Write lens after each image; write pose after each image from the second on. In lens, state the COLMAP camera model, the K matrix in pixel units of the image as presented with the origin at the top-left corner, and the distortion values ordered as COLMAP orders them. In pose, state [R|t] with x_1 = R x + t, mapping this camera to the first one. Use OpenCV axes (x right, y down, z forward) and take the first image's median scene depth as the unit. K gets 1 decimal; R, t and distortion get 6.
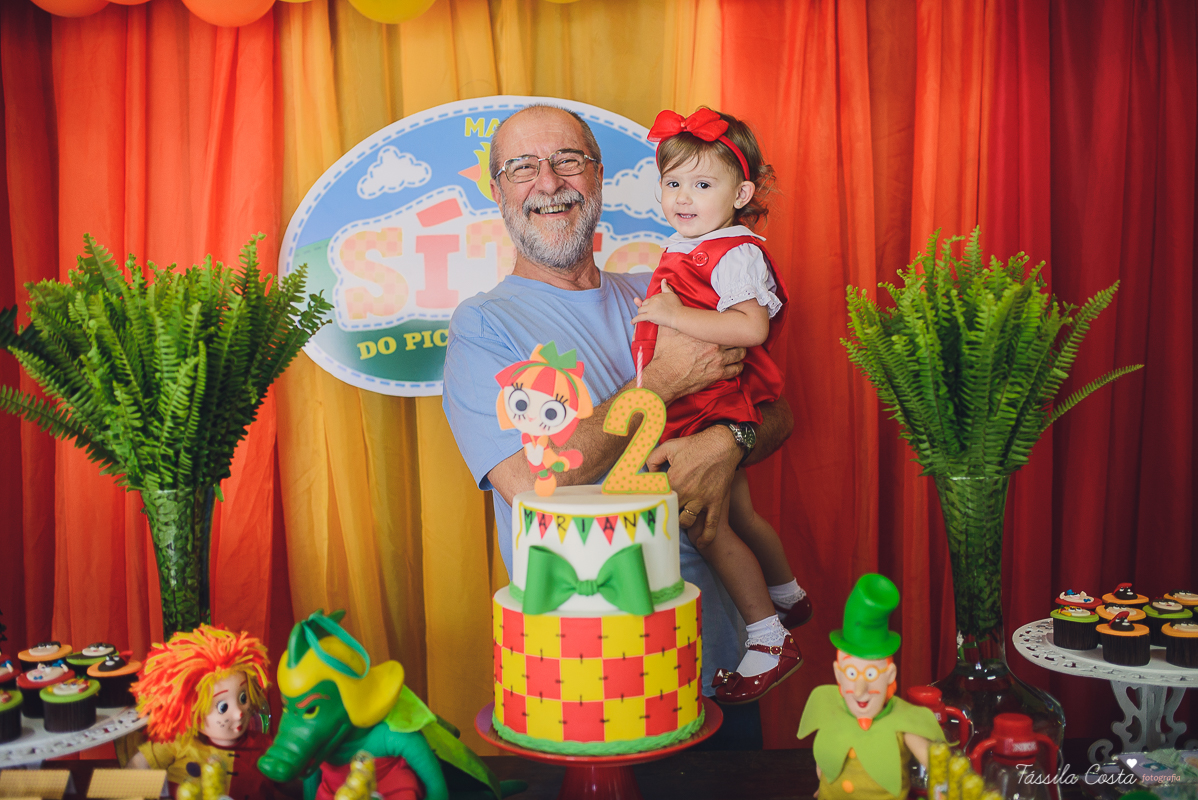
lens RADIAL K [[1152.6, 0, 599.0], [0, 1152.6, 400.0], [0, 0, 1]] dist [-0.066215, 0.080648]
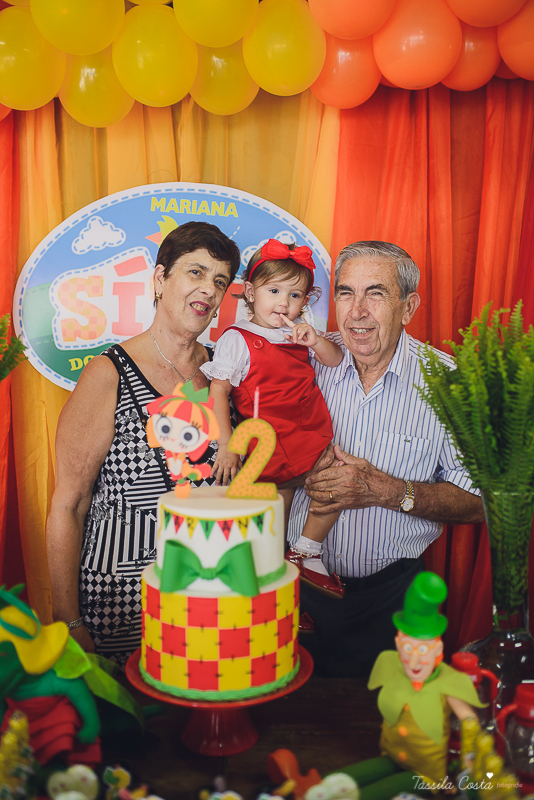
lens RADIAL K [[769.7, 0, 267.0], [0, 769.7, 400.0], [0, 0, 1]] dist [-0.066215, 0.080648]
pose [[0.999597, 0.028216, -0.003103, 0.050220], [-0.028102, 0.999086, 0.032200, -0.060507], [0.004009, -0.032100, 0.999477, 0.130281]]
